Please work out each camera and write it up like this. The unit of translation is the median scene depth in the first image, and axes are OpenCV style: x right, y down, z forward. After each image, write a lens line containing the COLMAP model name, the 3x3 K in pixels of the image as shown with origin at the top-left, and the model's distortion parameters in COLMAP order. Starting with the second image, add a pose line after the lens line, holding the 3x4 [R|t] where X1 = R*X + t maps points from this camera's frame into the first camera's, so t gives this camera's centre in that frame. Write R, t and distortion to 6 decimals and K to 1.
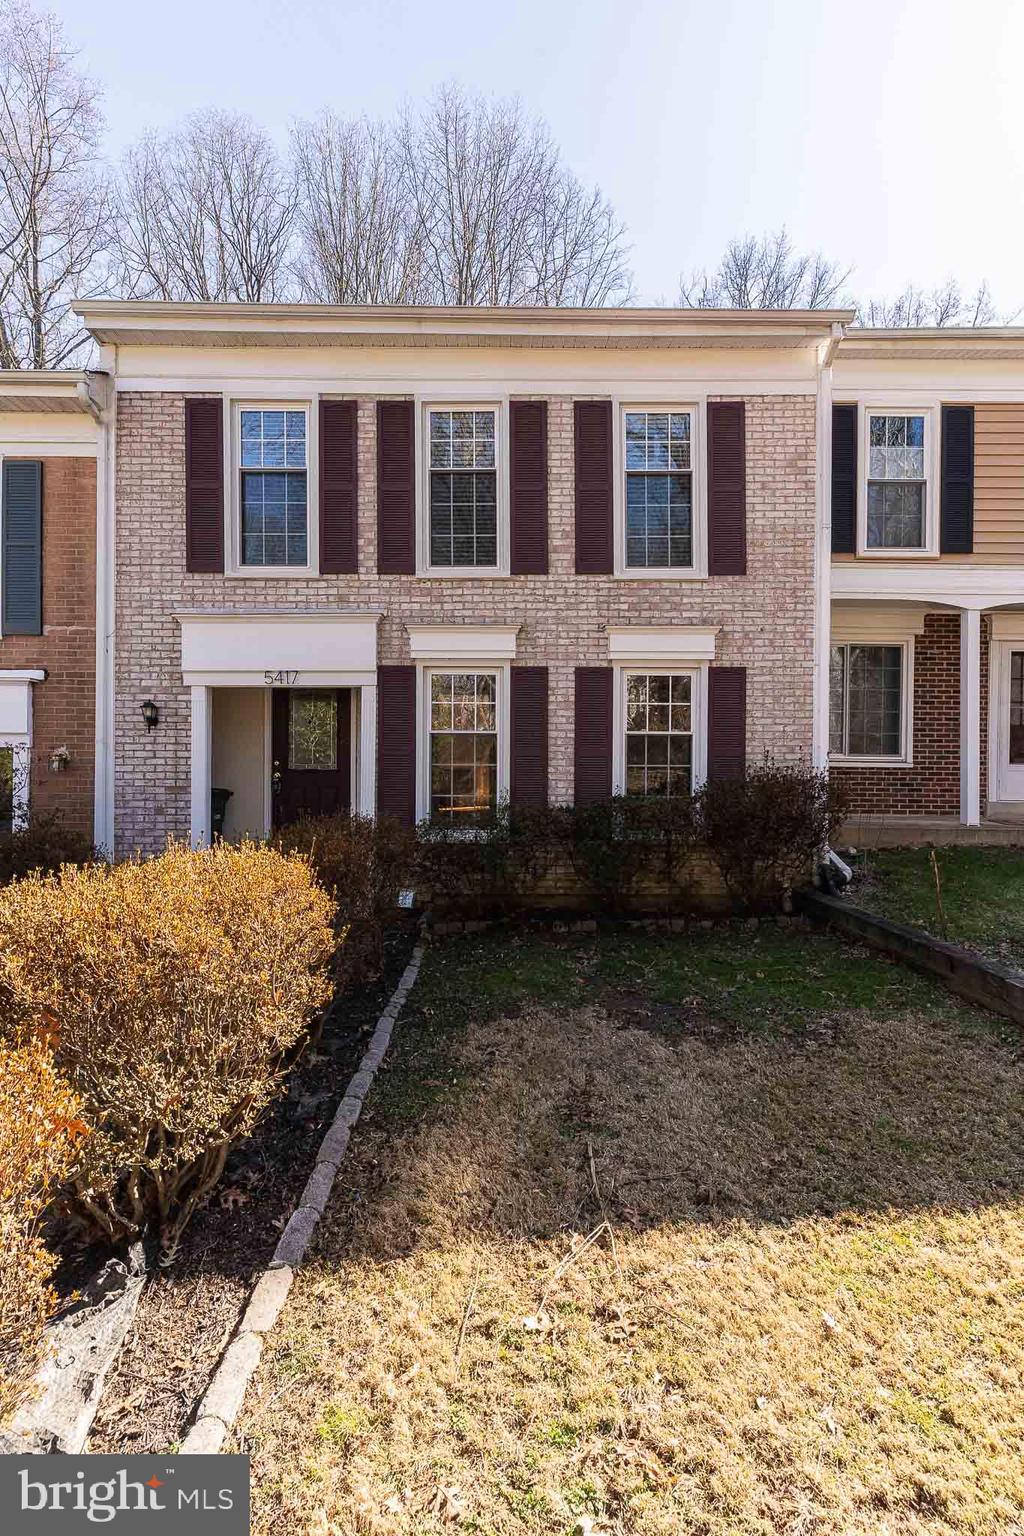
lens RADIAL K [[743.8, 0, 504.4], [0, 743.8, 760.5], [0, 0, 1]] dist [0.005329, -0.000366]
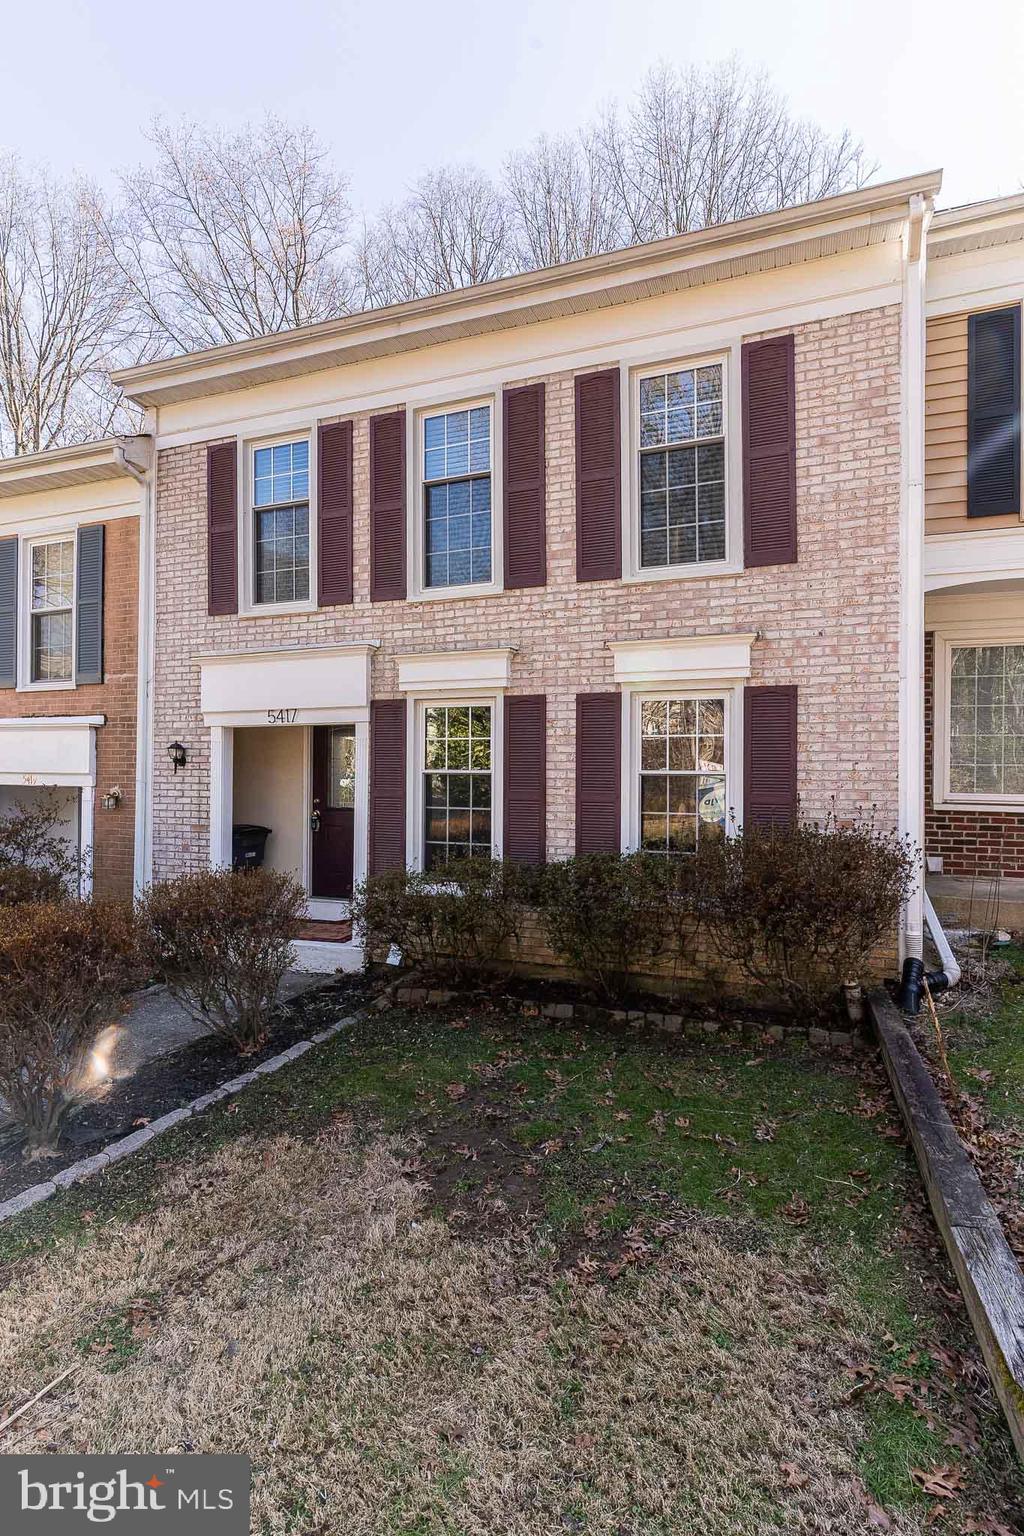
lens RADIAL K [[743.8, 0, 515.1], [0, 743.8, 771.8], [0, 0, 1]] dist [0.005329, -0.000366]
pose [[0.932805, -0.000405, -0.360382, 0.332477], [-0.004183, 0.999920, -0.011950, -0.027982], [0.360358, 0.012655, 0.932728, 0.200249]]
